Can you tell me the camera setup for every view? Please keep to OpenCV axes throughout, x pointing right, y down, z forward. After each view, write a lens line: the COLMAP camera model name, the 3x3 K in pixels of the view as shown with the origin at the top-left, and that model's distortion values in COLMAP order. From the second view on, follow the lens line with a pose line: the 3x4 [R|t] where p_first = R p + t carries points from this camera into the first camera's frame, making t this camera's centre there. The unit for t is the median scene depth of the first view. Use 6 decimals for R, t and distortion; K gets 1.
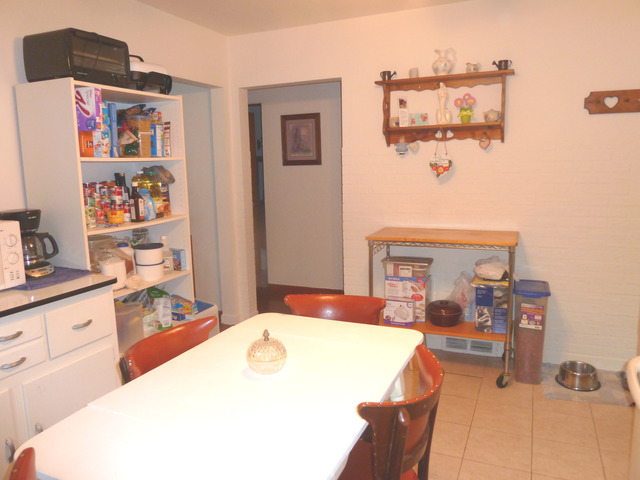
lens RADIAL K [[470.5, 0, 319.5], [0, 470.5, 236.9], [0, 0, 1]] dist [-0.037863, -0.001563]
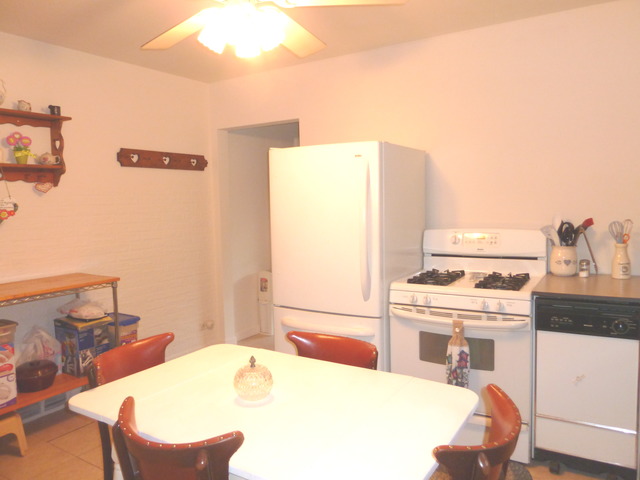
lens RADIAL K [[470.5, 0, 319.3], [0, 470.5, 242.2], [0, 0, 1]] dist [-0.037863, -0.001563]
pose [[0.137777, -0.065253, 0.988312, -0.525599], [0.170406, 0.984510, 0.041246, -0.030314], [-0.975694, 0.162731, 0.146762, 0.329143]]
